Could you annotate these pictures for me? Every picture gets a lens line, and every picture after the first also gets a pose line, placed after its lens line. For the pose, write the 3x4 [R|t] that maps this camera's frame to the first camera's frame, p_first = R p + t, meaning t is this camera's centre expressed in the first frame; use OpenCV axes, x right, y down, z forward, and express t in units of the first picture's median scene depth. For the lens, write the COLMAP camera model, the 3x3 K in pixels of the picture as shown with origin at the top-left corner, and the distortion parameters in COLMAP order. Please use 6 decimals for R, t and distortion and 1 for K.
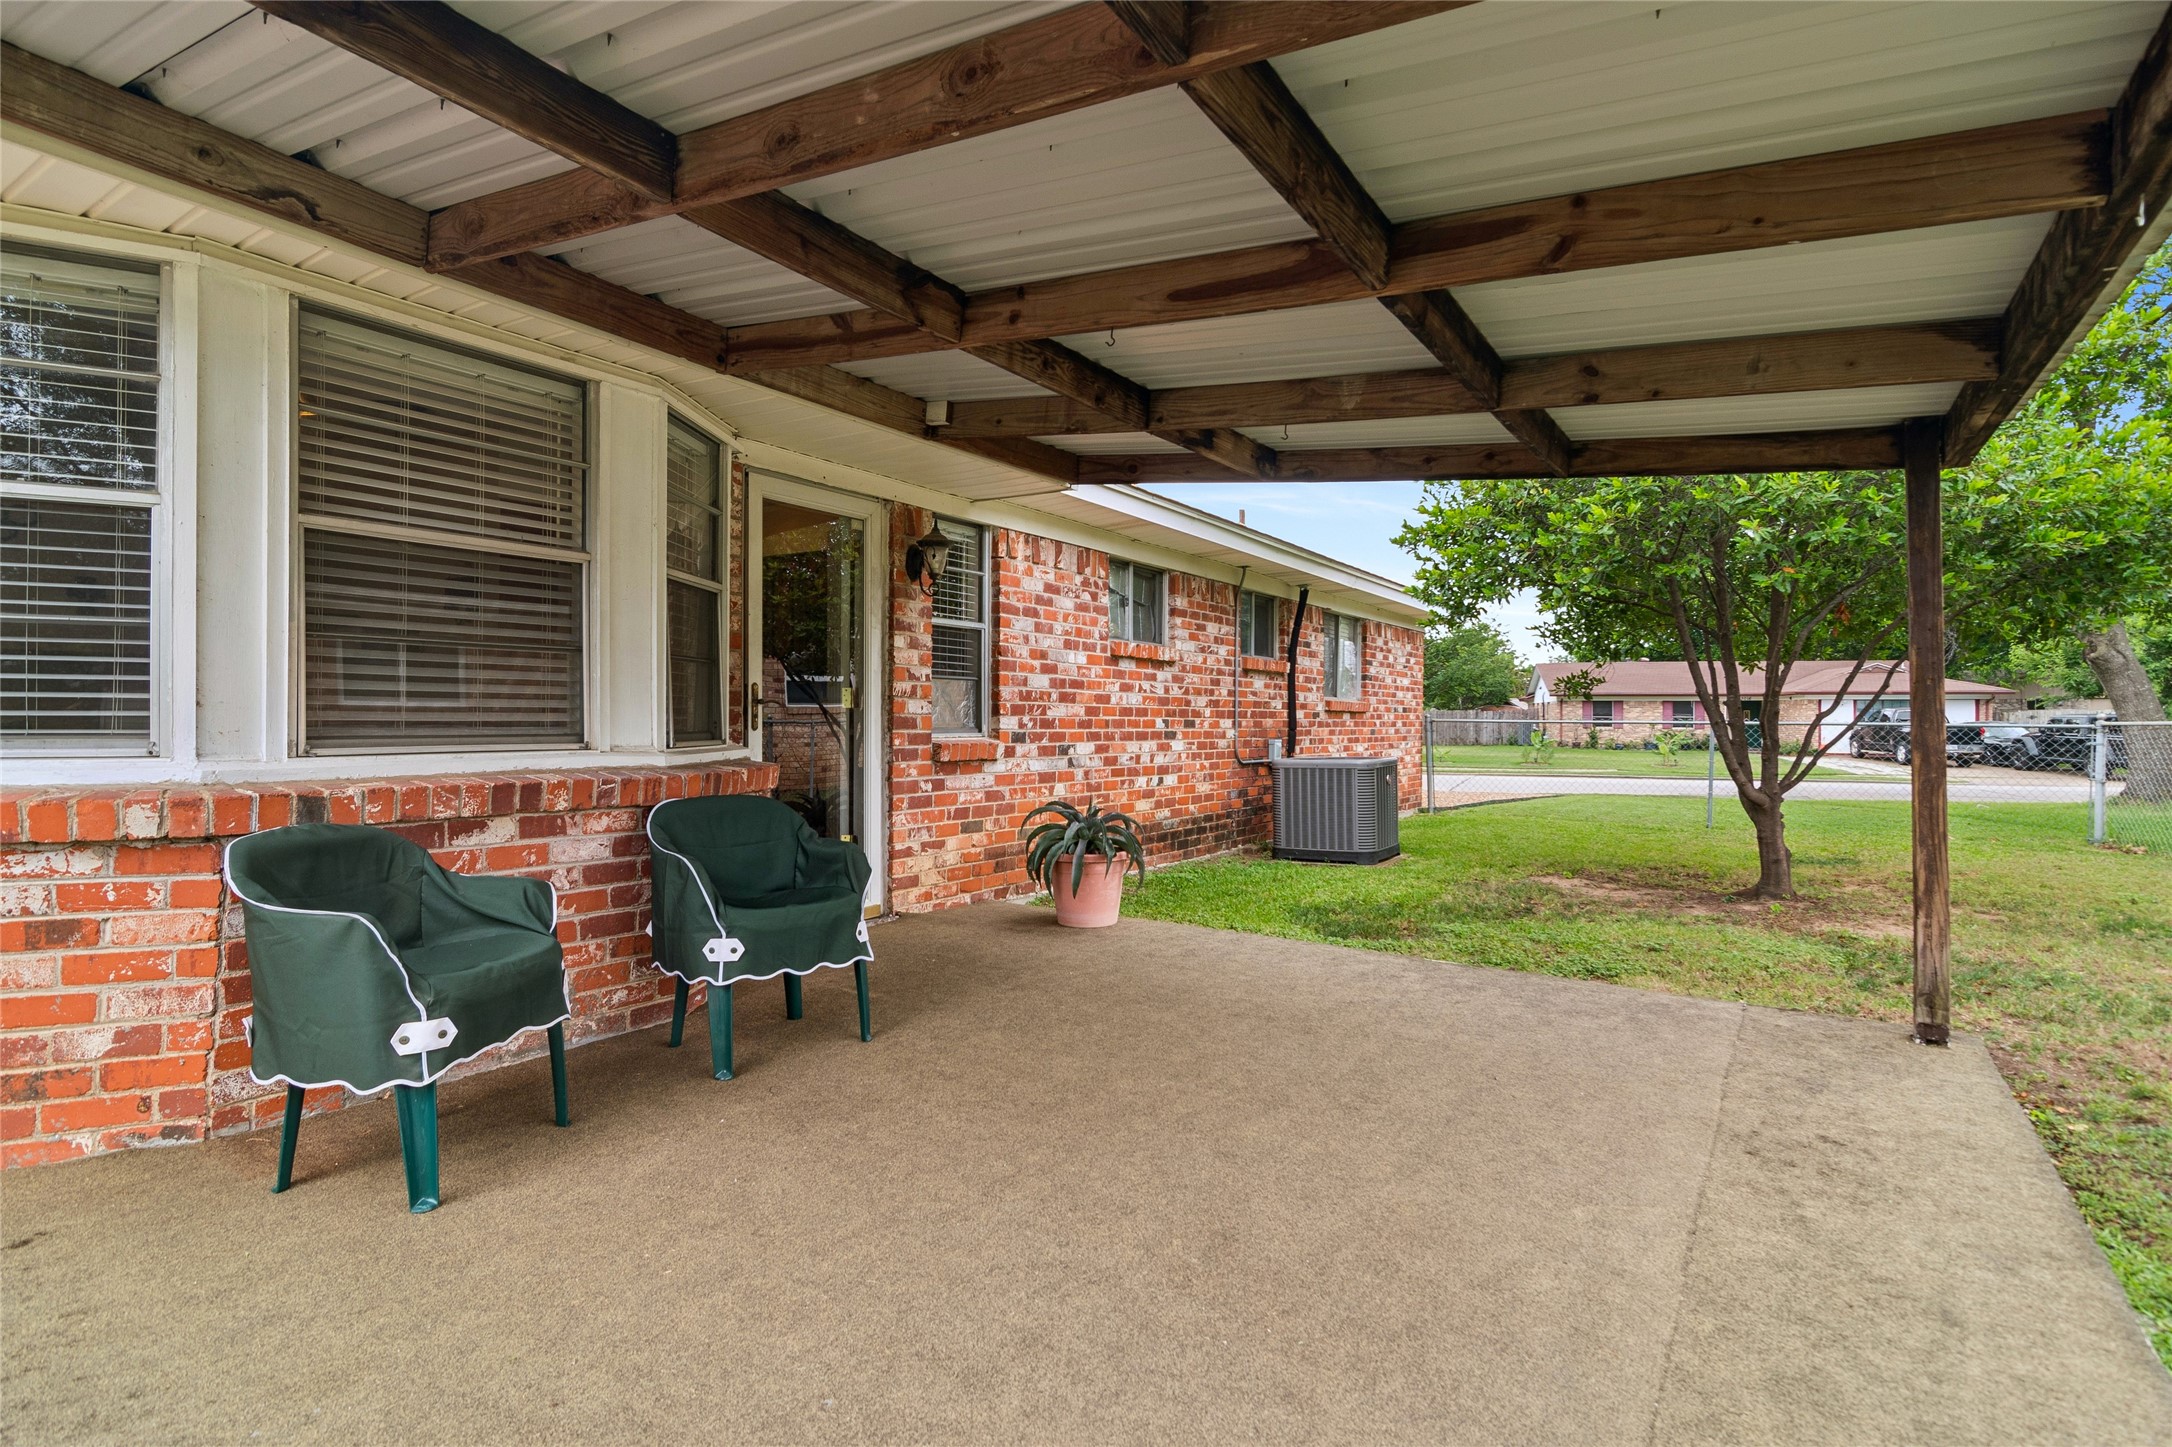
lens RADIAL K [[1053.8, 0, 1102.2], [0, 1053.8, 731.0], [0, 0, 1]] dist [-0.005233, 0.000745]
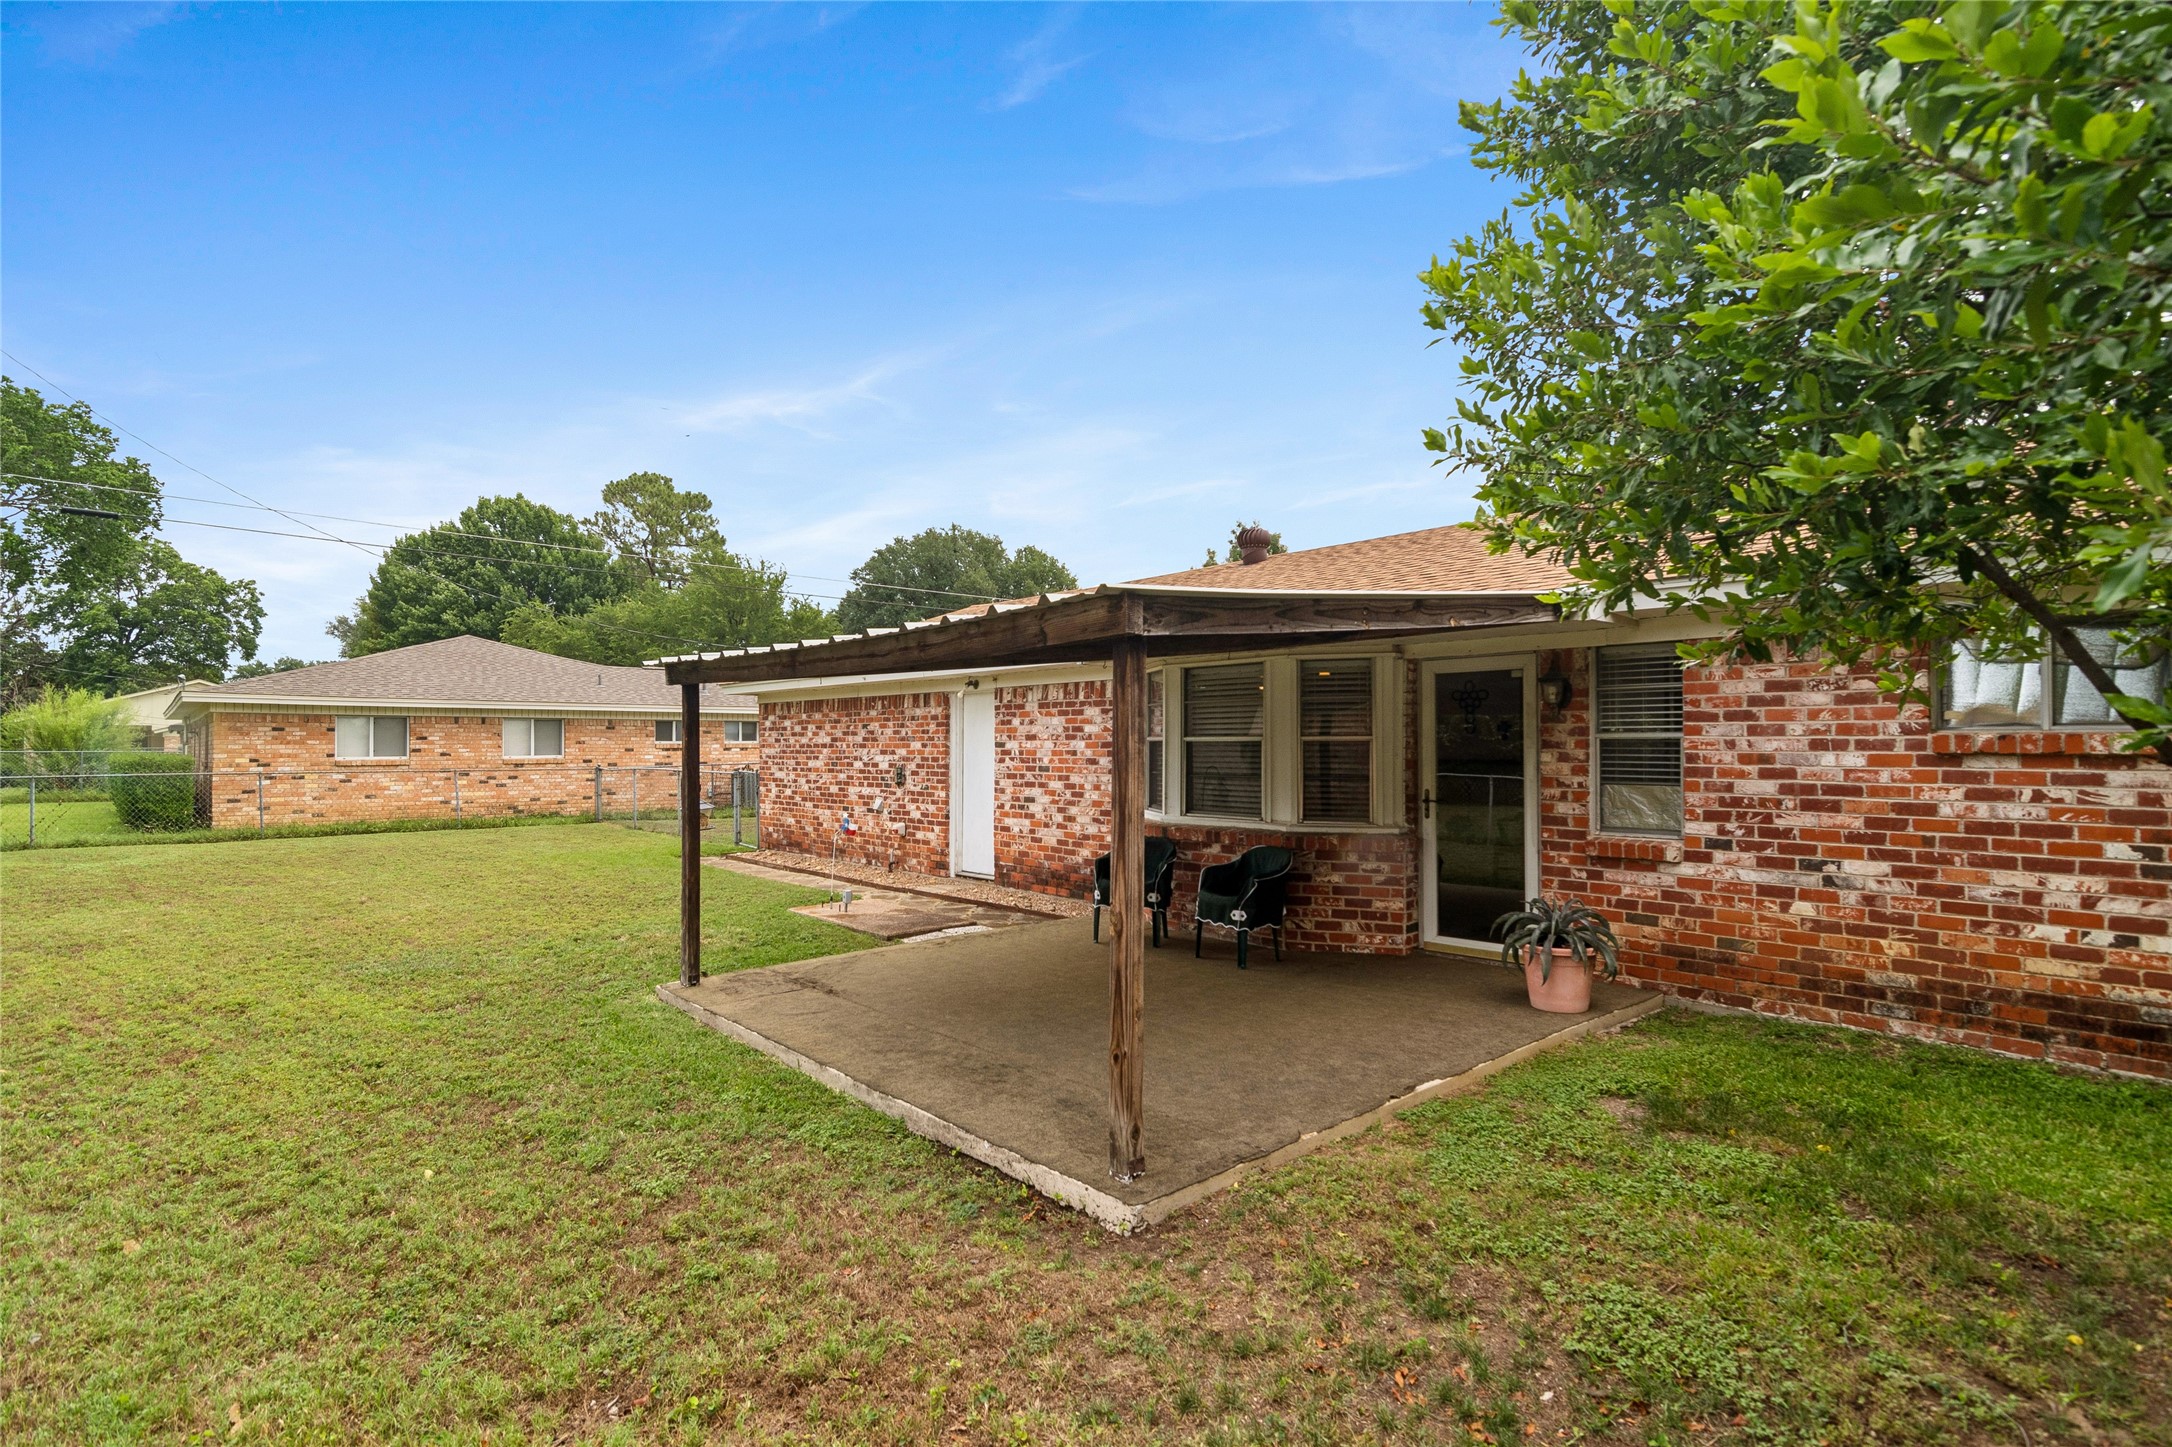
lens RADIAL K [[1053.8, 0, 1130.3], [0, 1053.8, 743.3], [0, 0, 1]] dist [-0.005233, 0.000745]
pose [[-0.229662, -0.008558, -0.973233, 0.981702], [-0.015129, 0.999872, -0.005222, -0.072802], [0.973153, 0.013525, -0.229762, 0.666634]]
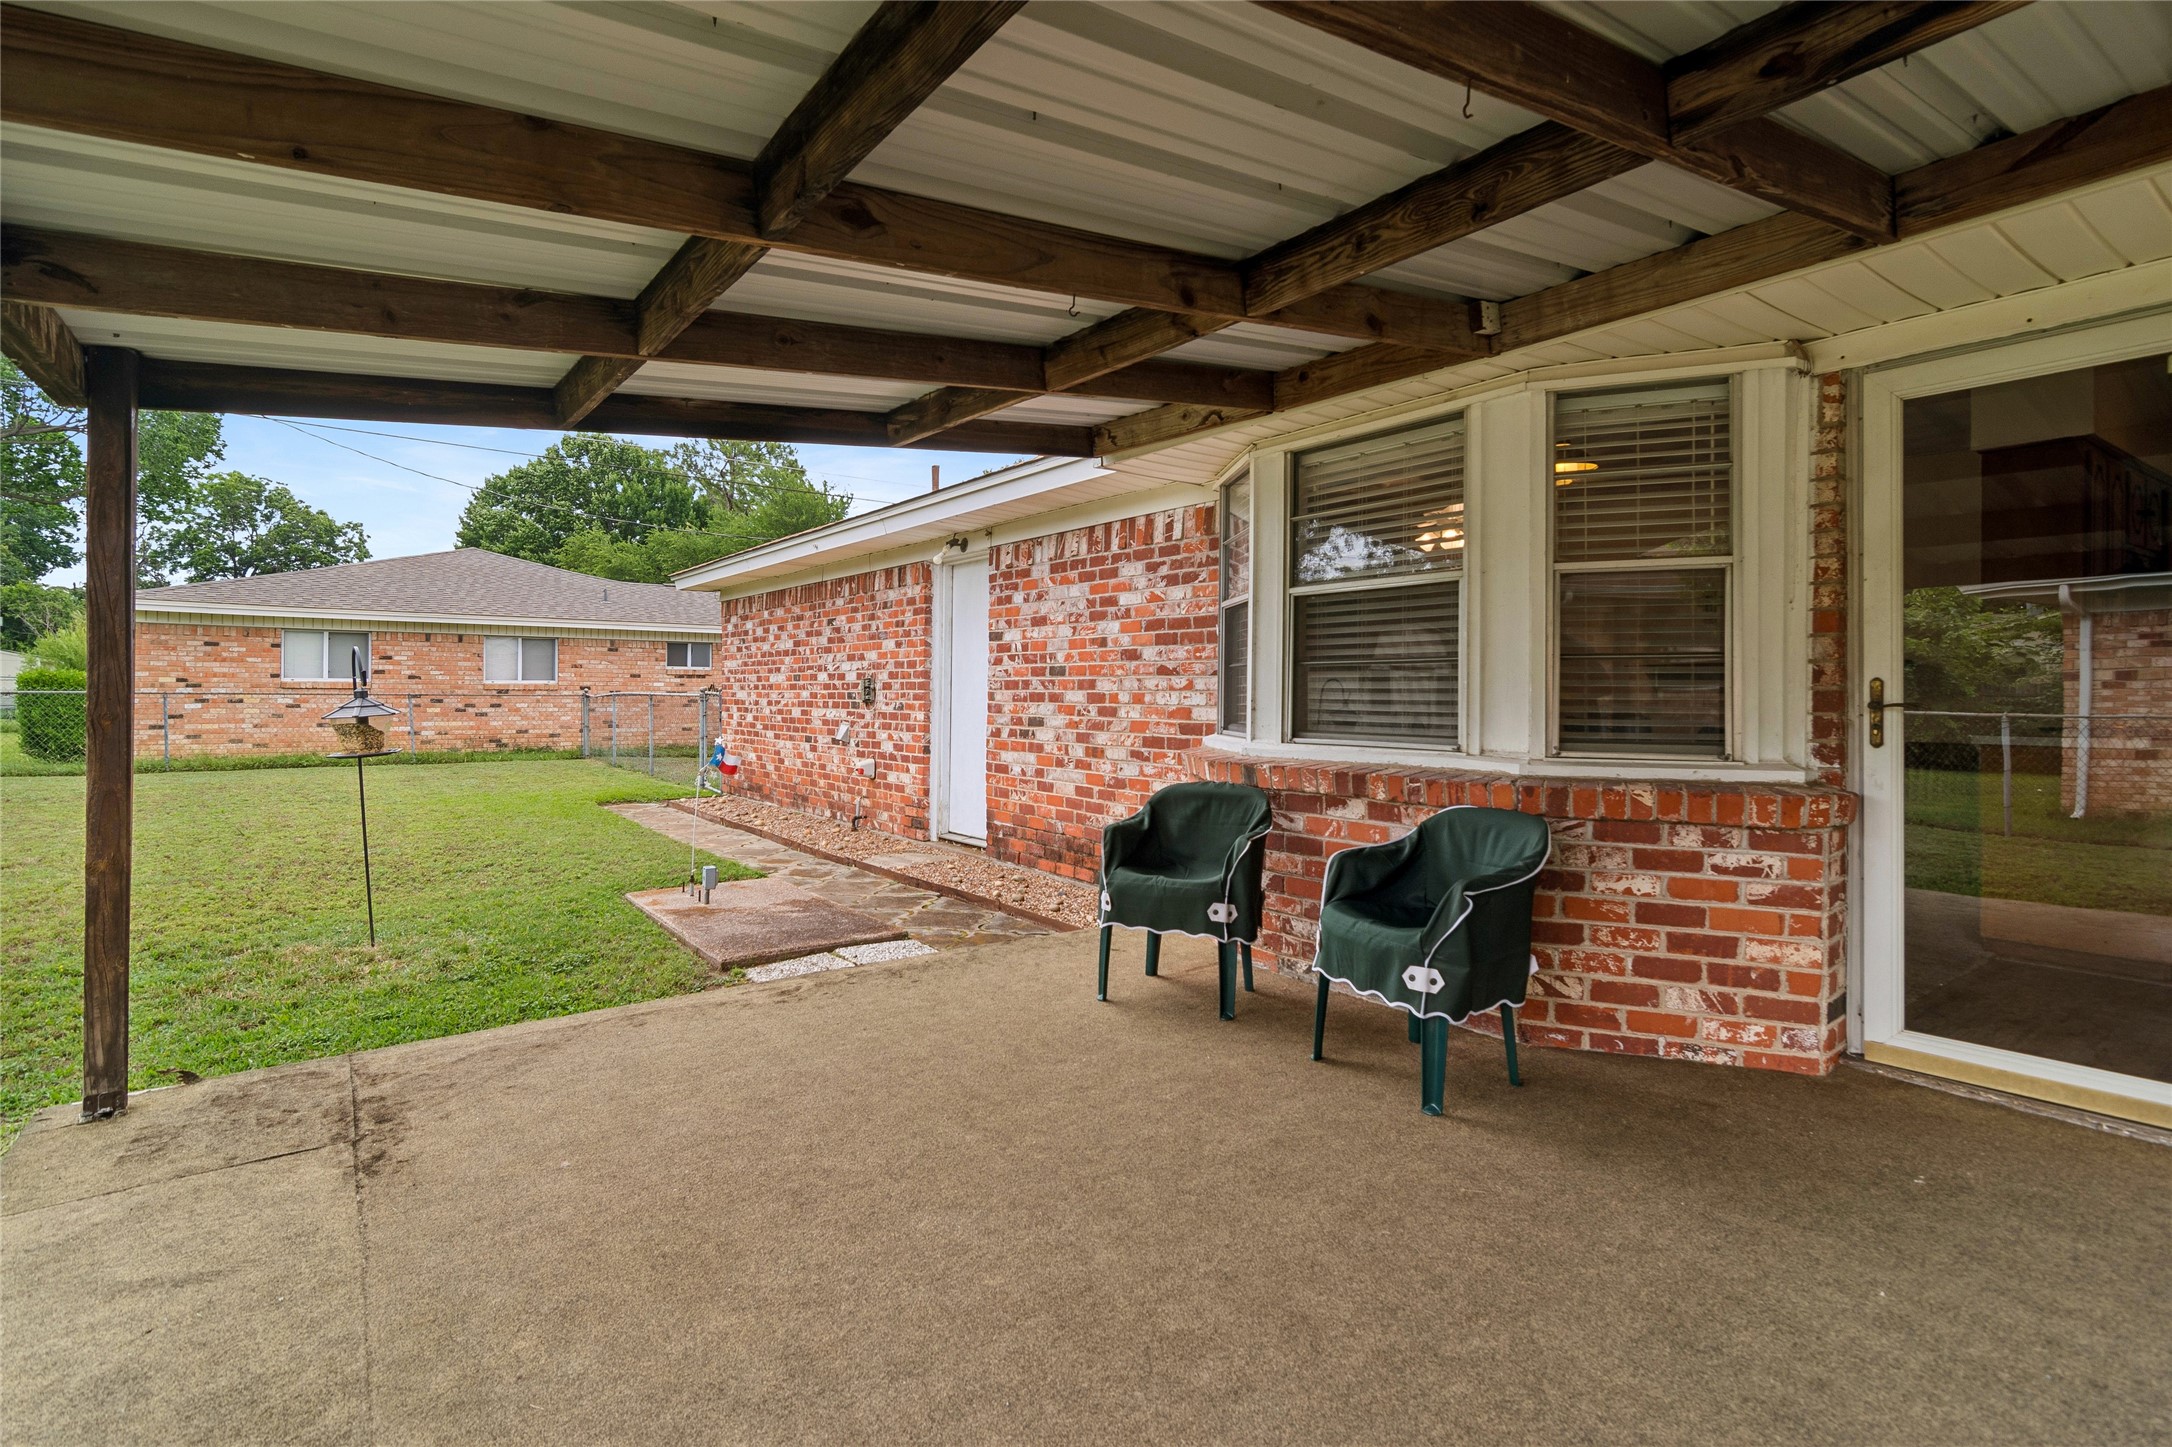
lens RADIAL K [[1053.8, 0, 1114.1], [0, 1053.8, 691.4], [0, 0, 1]] dist [-0.005233, 0.000745]
pose [[-0.337728, -0.011591, -0.941172, 0.344465], [-0.021536, 0.999758, -0.004584, -0.016836], [0.940997, 0.018721, -0.337896, 0.550323]]
